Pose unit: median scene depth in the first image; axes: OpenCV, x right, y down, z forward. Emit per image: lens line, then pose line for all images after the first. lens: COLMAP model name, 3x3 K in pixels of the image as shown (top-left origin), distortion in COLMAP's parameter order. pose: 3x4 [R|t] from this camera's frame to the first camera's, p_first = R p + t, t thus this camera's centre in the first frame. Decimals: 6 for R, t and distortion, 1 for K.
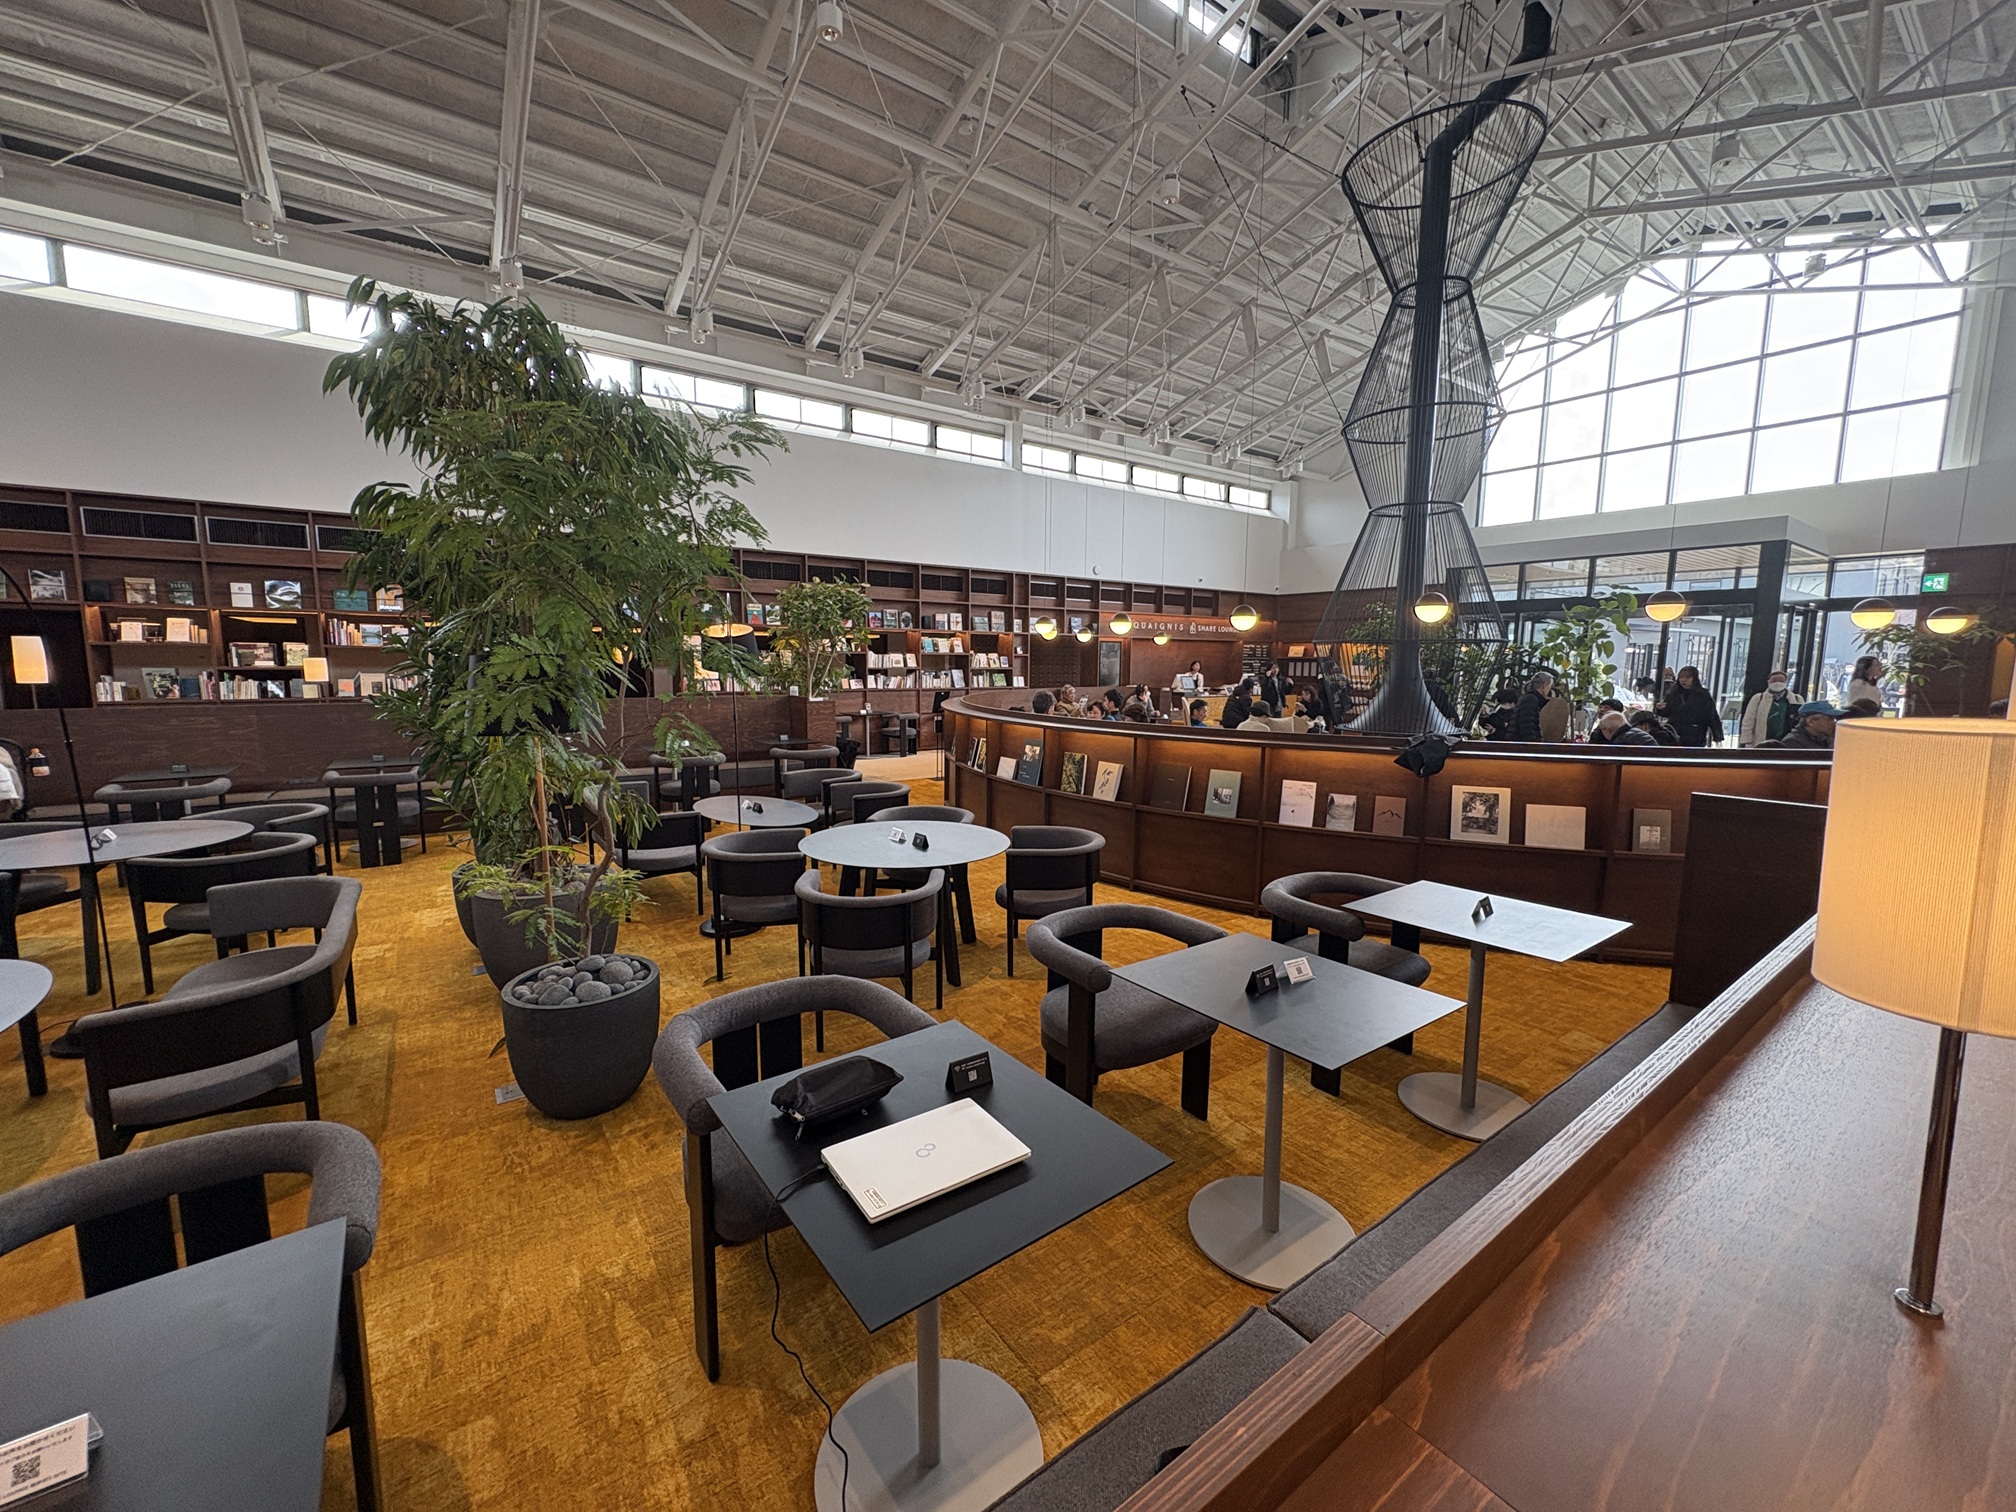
lens RADIAL K [[812.0, 0, 1011.6], [0, 812.0, 766.4], [0, 0, 1]] dist [0.002734, 0.000153]
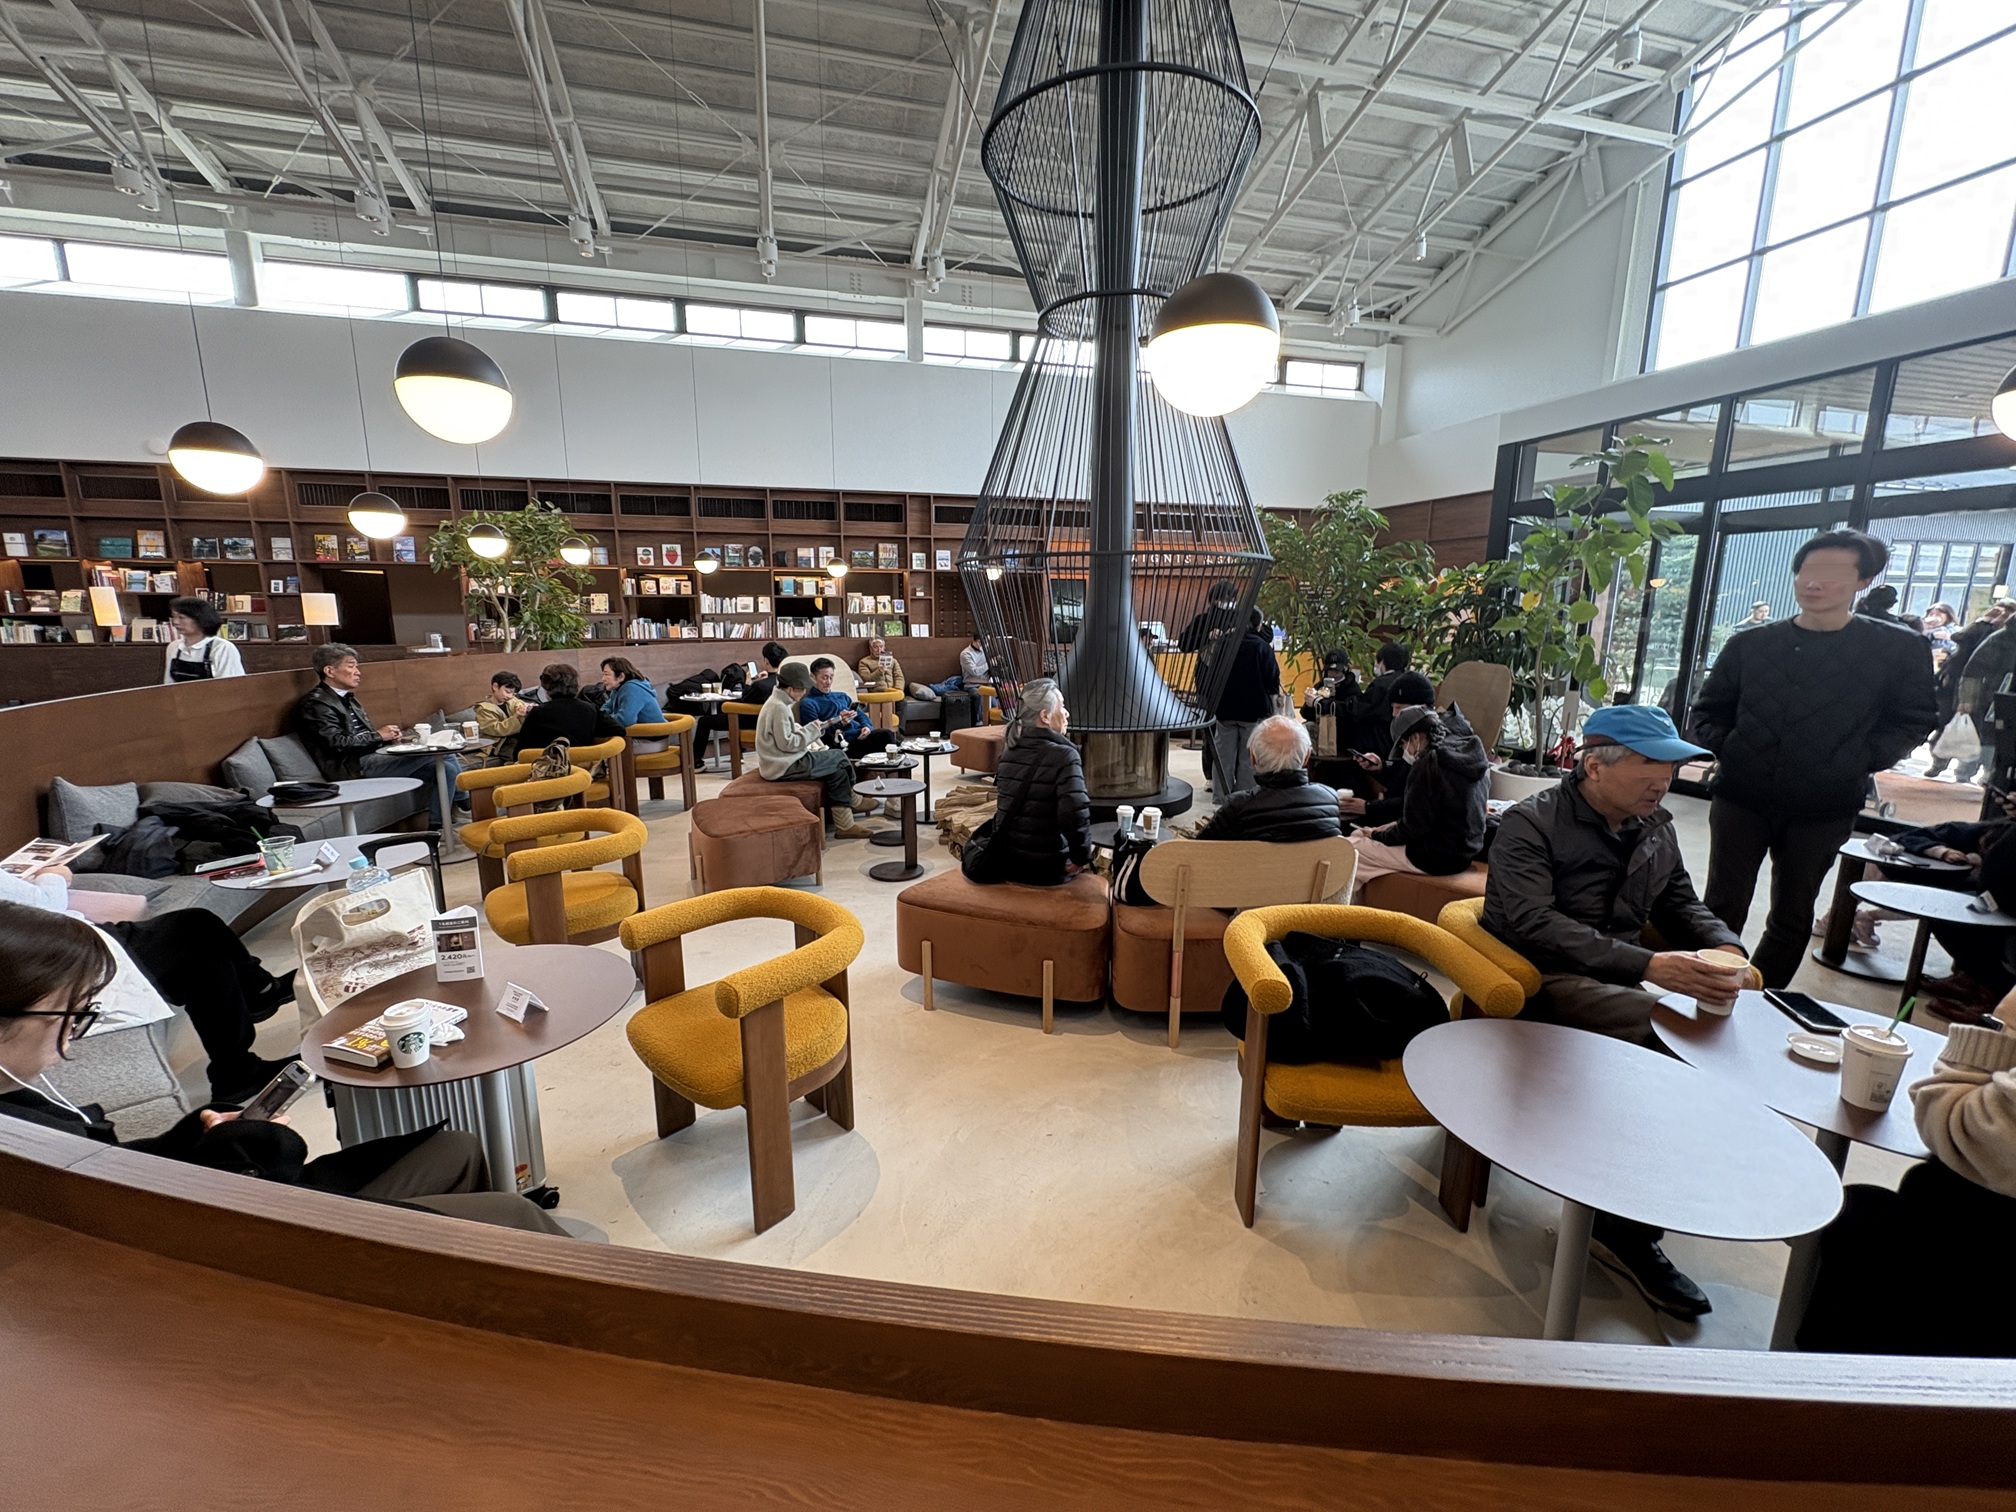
lens RADIAL K [[805.1, 0, 1005.1], [0, 805.1, 756.8], [0, 0, 1]] dist [-0.000035, 0.000348]
pose [[0.933732, 0.061971, -0.352569, 0.389187], [-0.042551, 0.997133, 0.062577, -0.033360], [0.355436, -0.043428, 0.933691, 0.280923]]
